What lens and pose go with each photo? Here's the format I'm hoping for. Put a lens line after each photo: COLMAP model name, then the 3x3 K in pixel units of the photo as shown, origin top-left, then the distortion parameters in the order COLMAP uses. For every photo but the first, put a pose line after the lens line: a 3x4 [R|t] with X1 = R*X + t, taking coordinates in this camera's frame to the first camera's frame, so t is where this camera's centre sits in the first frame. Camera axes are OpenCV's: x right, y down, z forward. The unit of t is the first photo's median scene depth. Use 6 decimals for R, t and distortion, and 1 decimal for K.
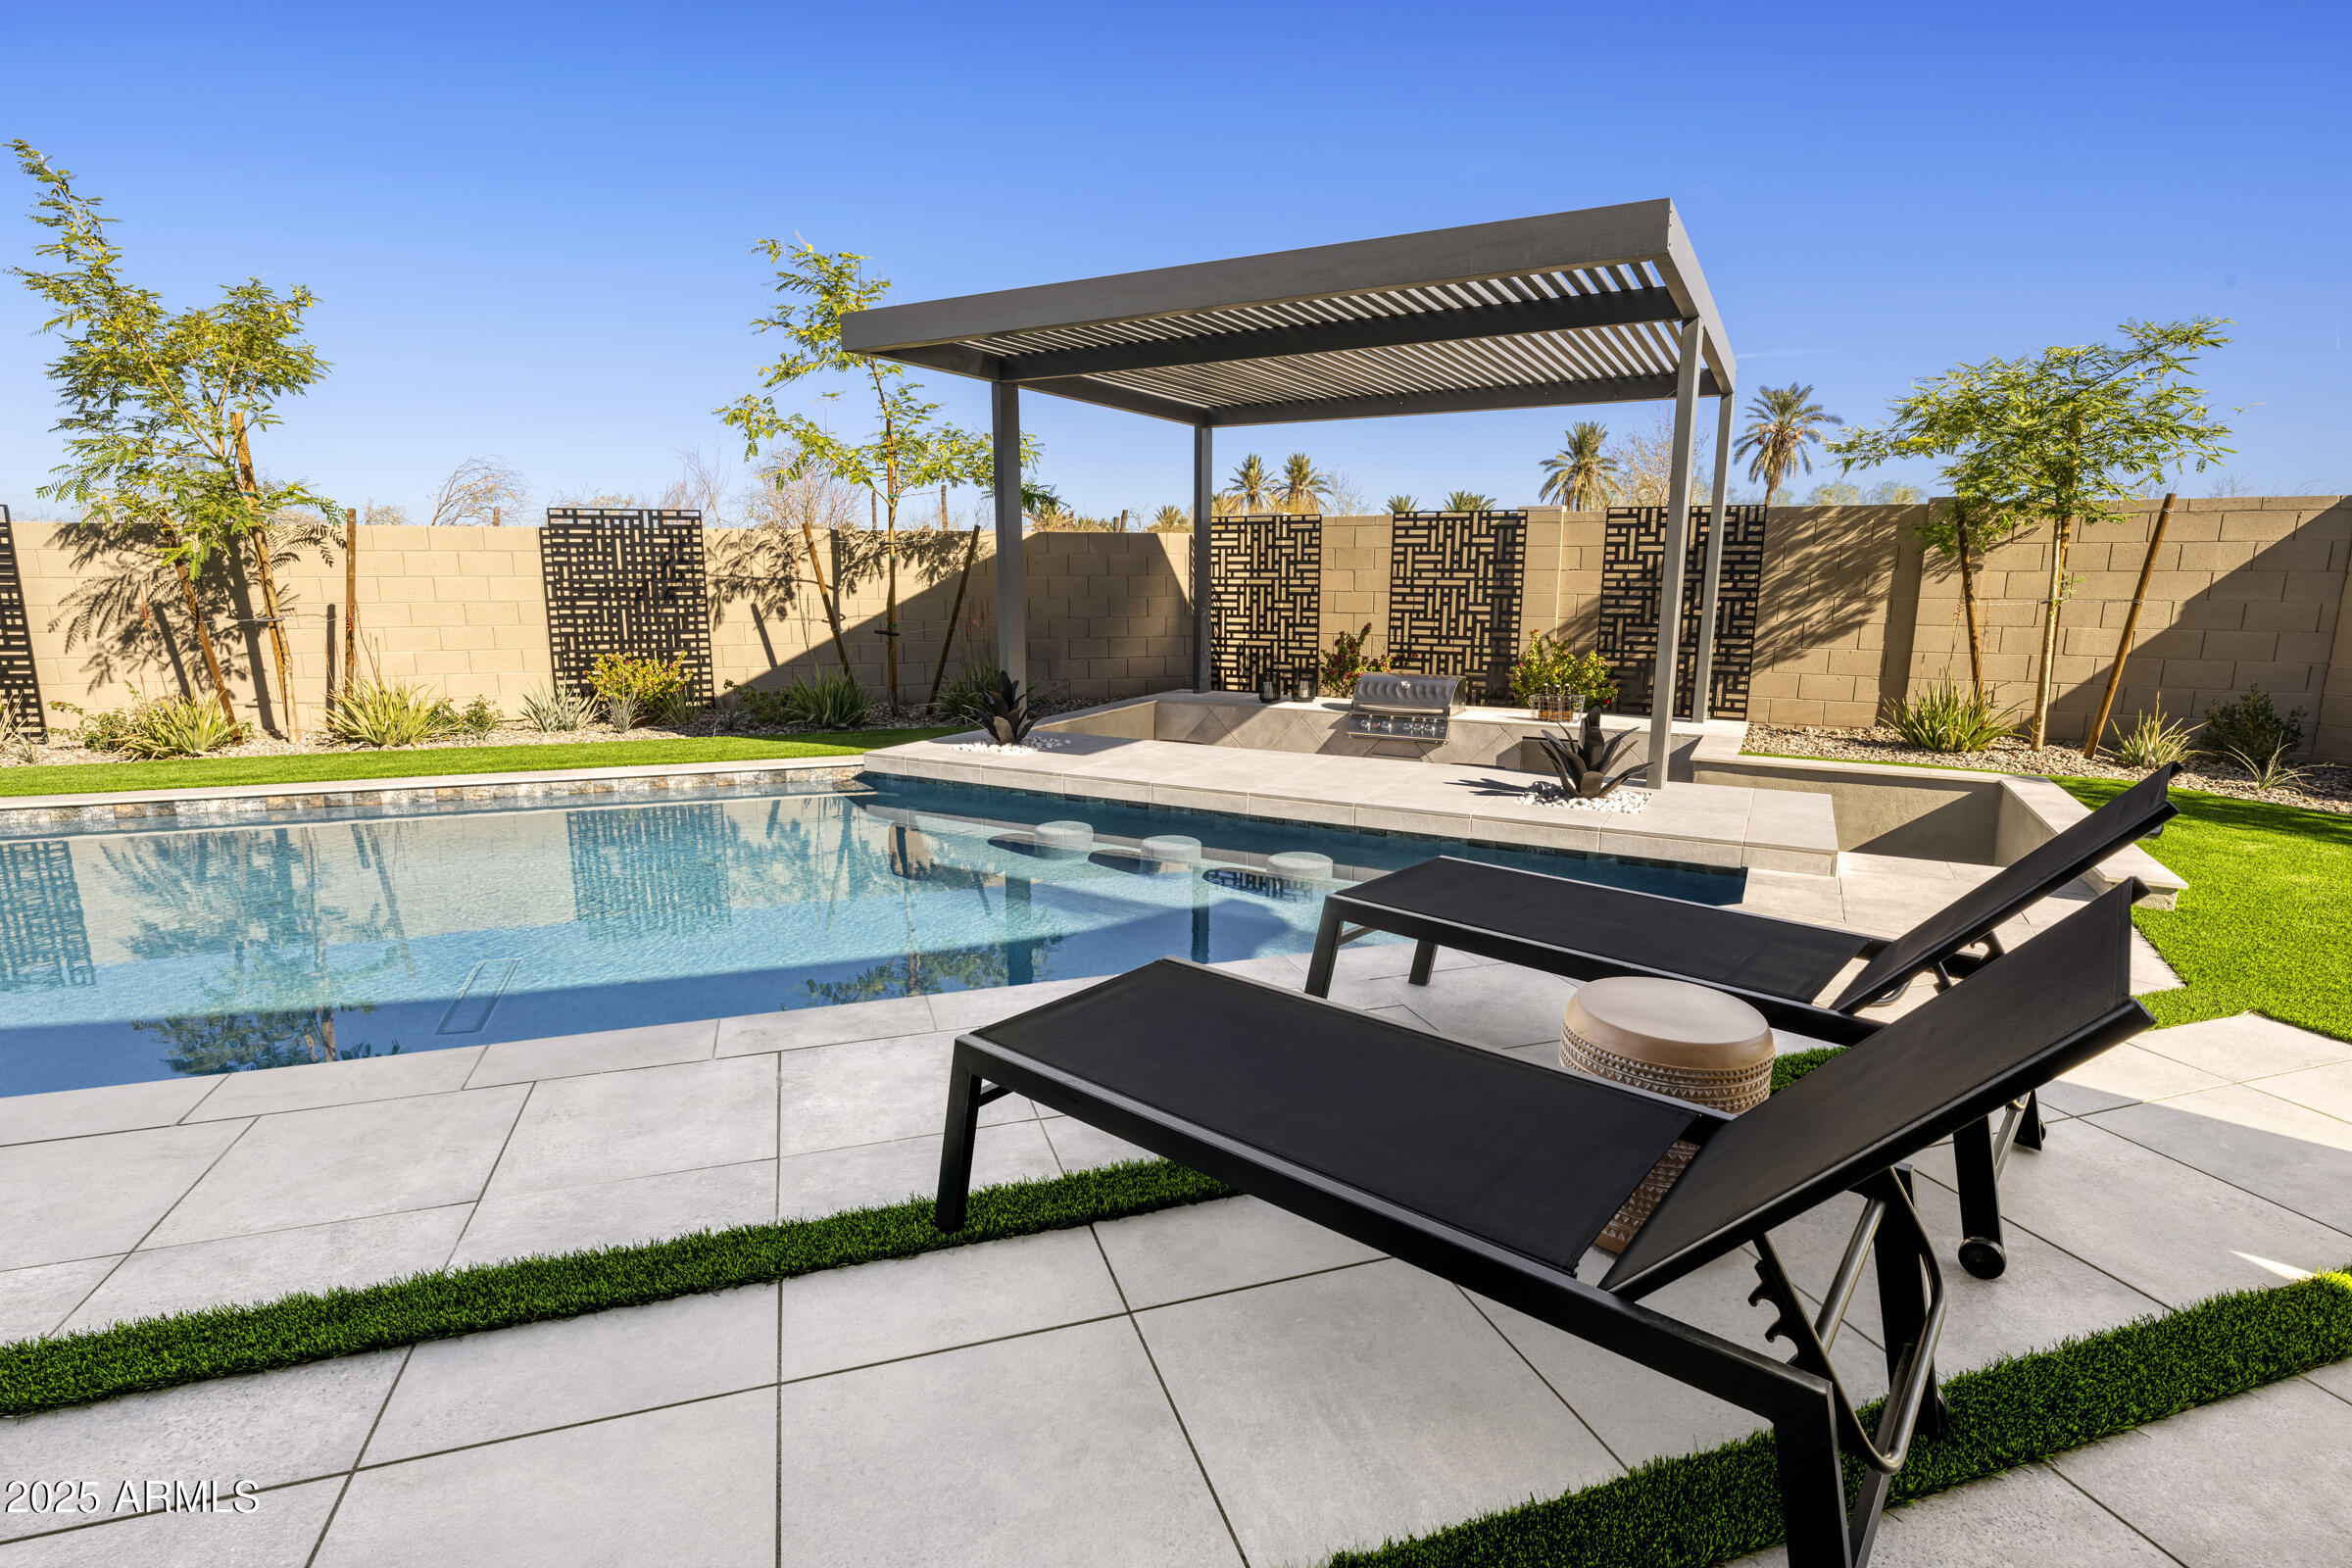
lens RADIAL K [[1160.3, 0, 1172.0], [0, 1160.3, 787.7], [0, 0, 1]] dist [-0.005965, -0.000838]
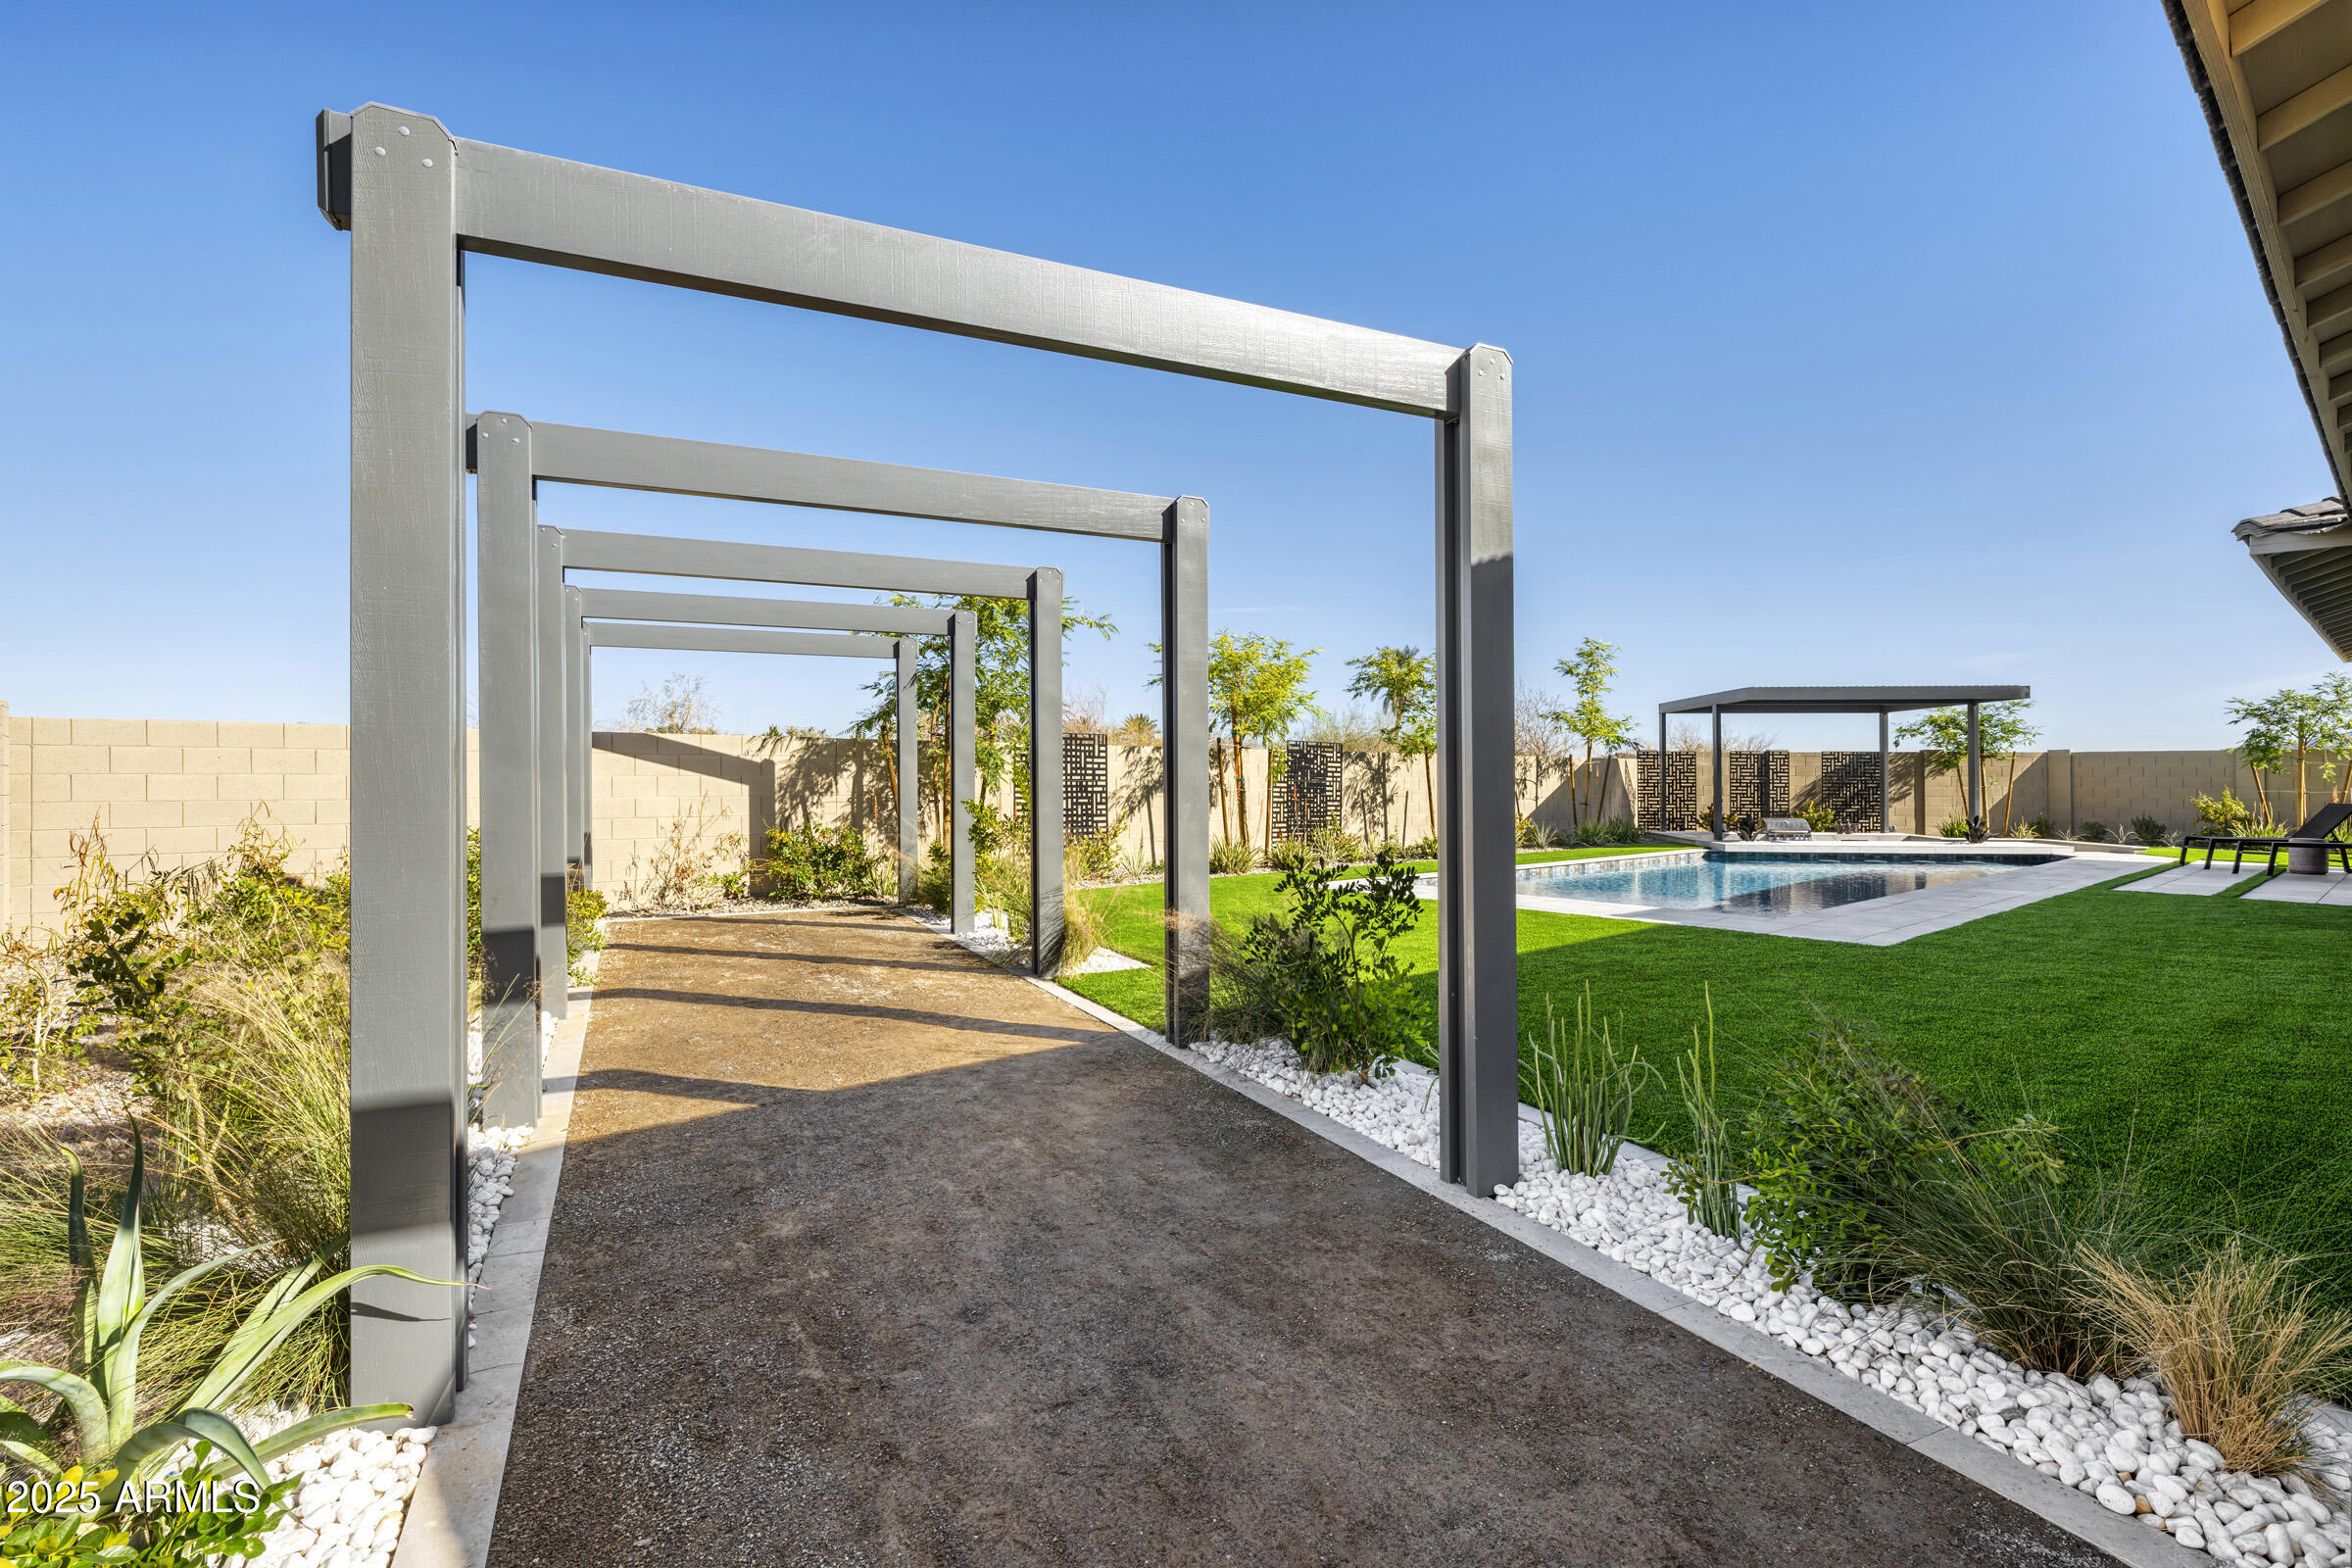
lens RADIAL K [[1125.7, 0, 1184.6], [0, 1125.7, 774.8], [0, 0, 1]] dist [-0.002429, -0.000148]
pose [[0.916910, 0.001741, 0.399091, -1.926636], [0.073632, 0.982085, -0.173455, 0.132042], [-0.392243, 0.188429, 0.900355, -0.654952]]
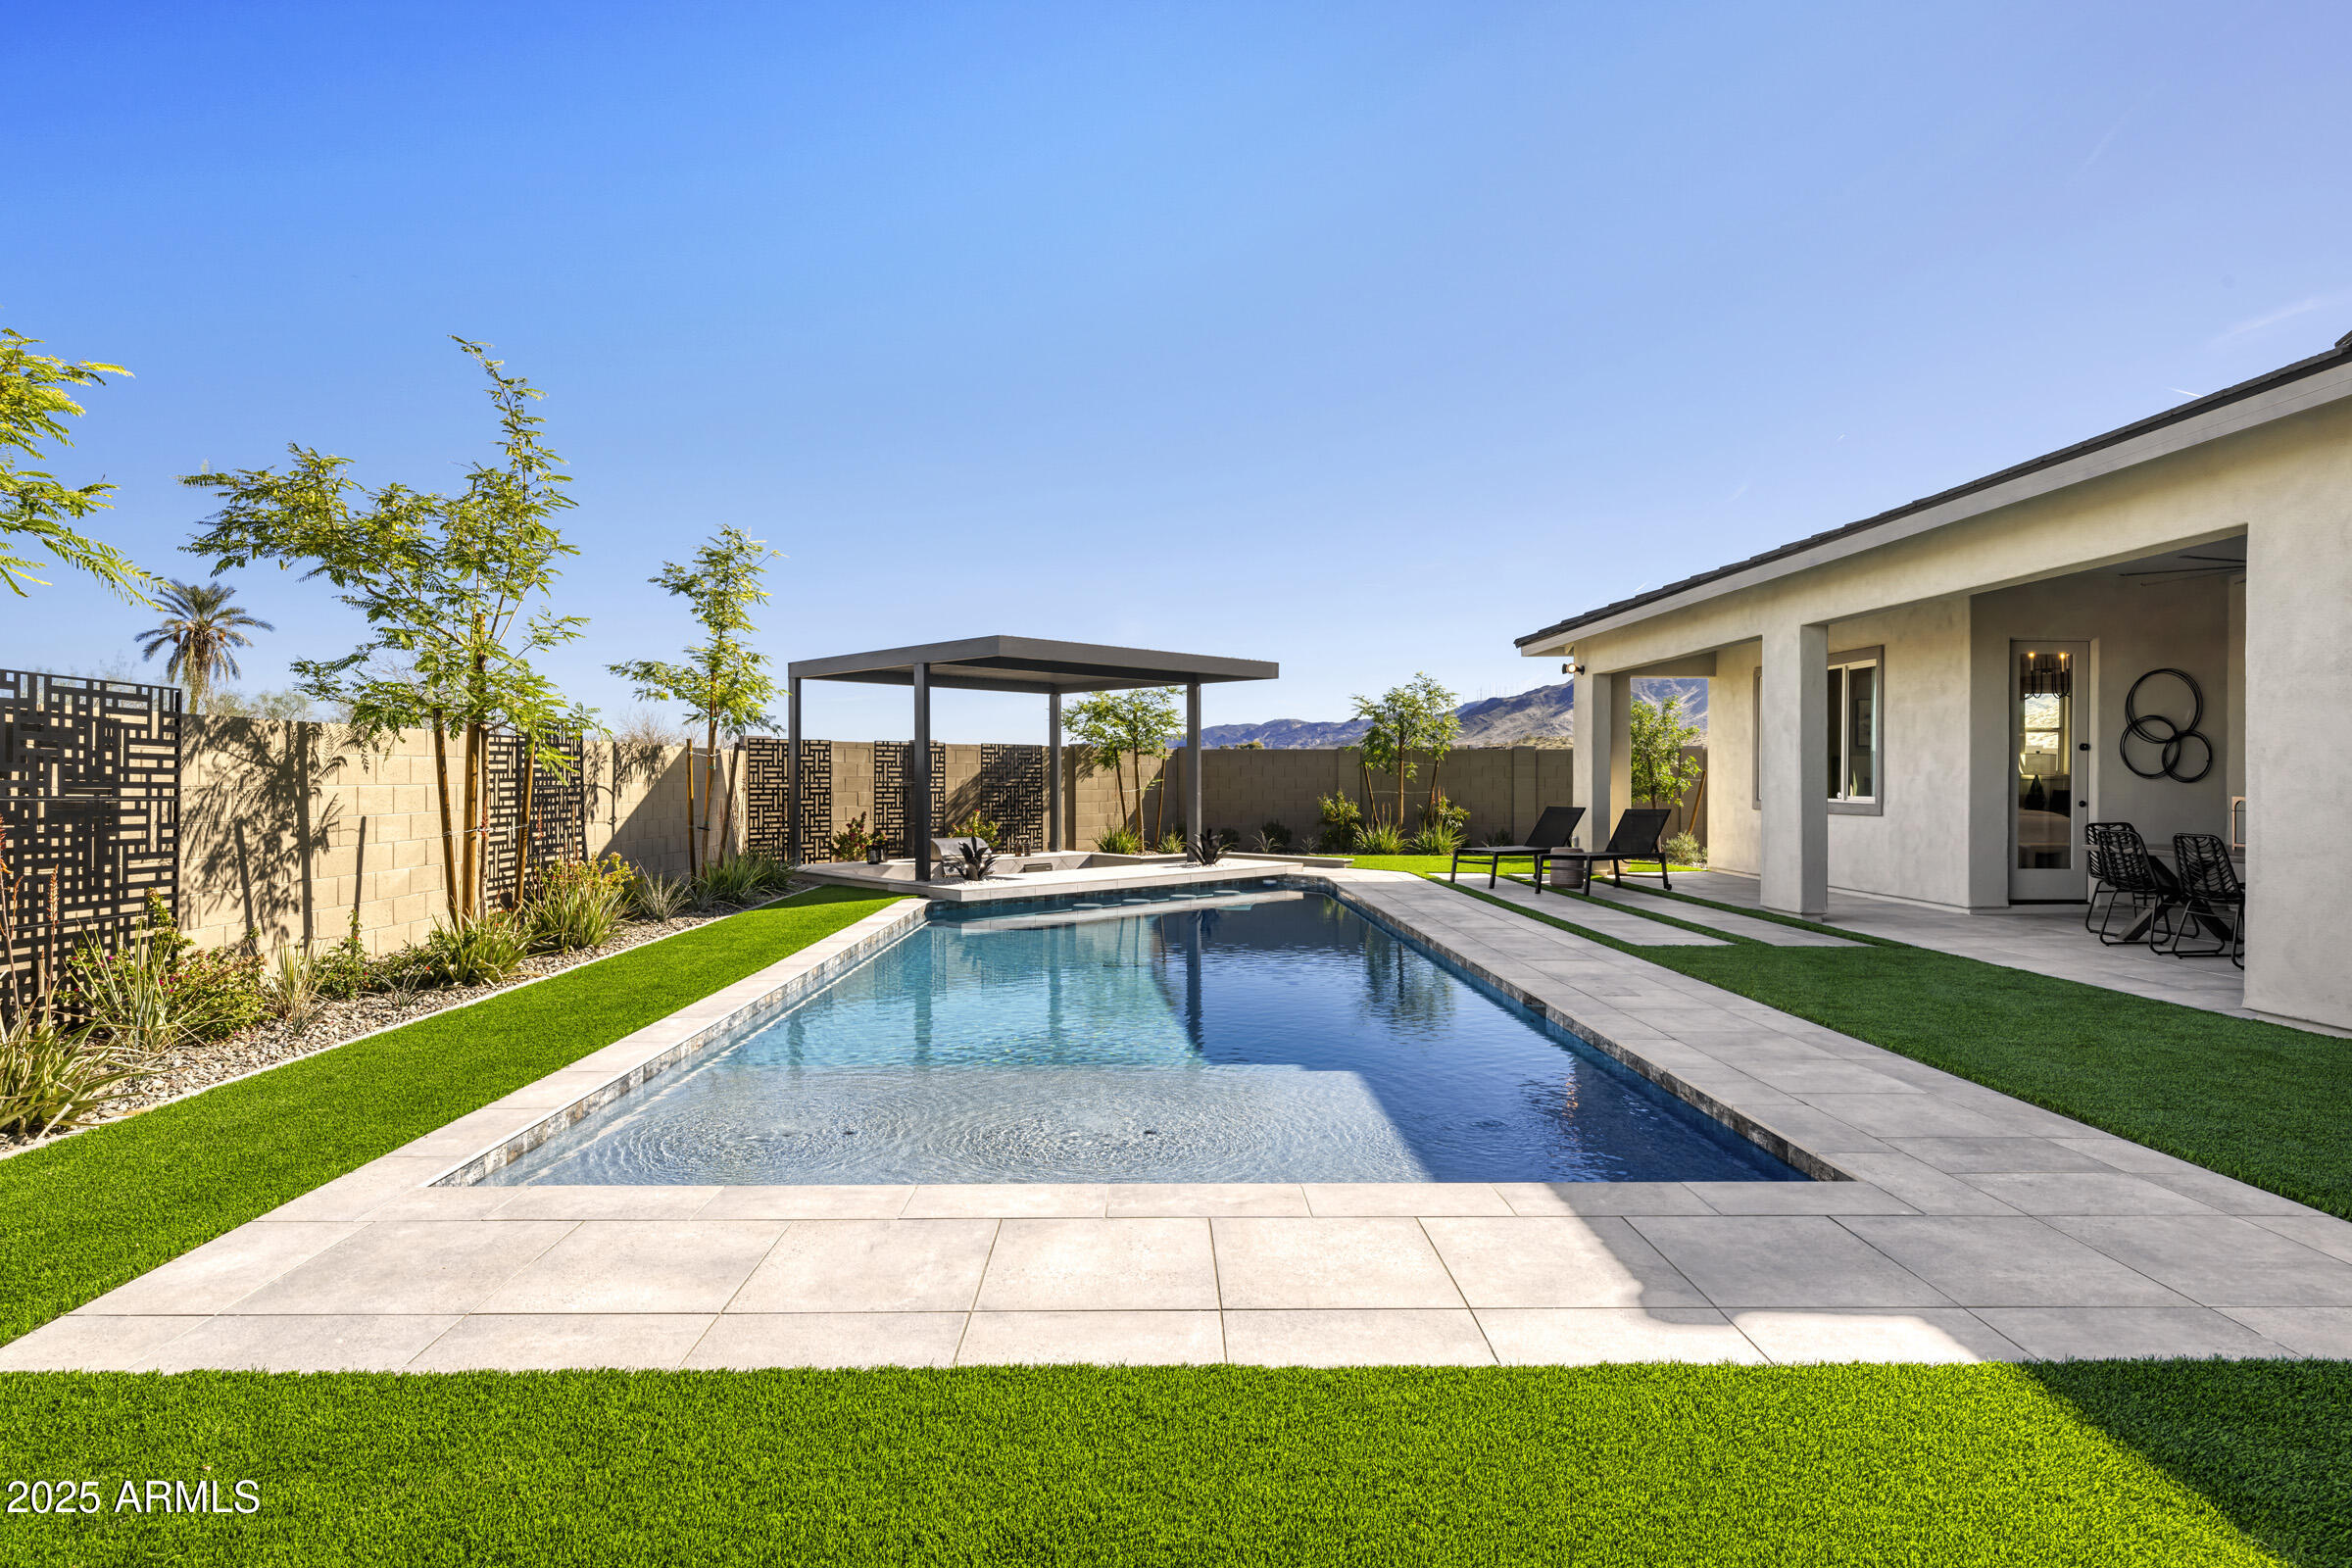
lens RADIAL K [[1235.2, 0, 1176.1], [0, 1235.2, 769.7], [0, 0, 1]] dist [0.003337, 0.000276]
pose [[0.289159, 0.004614, 0.957270, -1.461109], [0.180628, 0.981763, -0.059294, -0.031287], [-0.940085, 0.190055, 0.283052, 0.177611]]
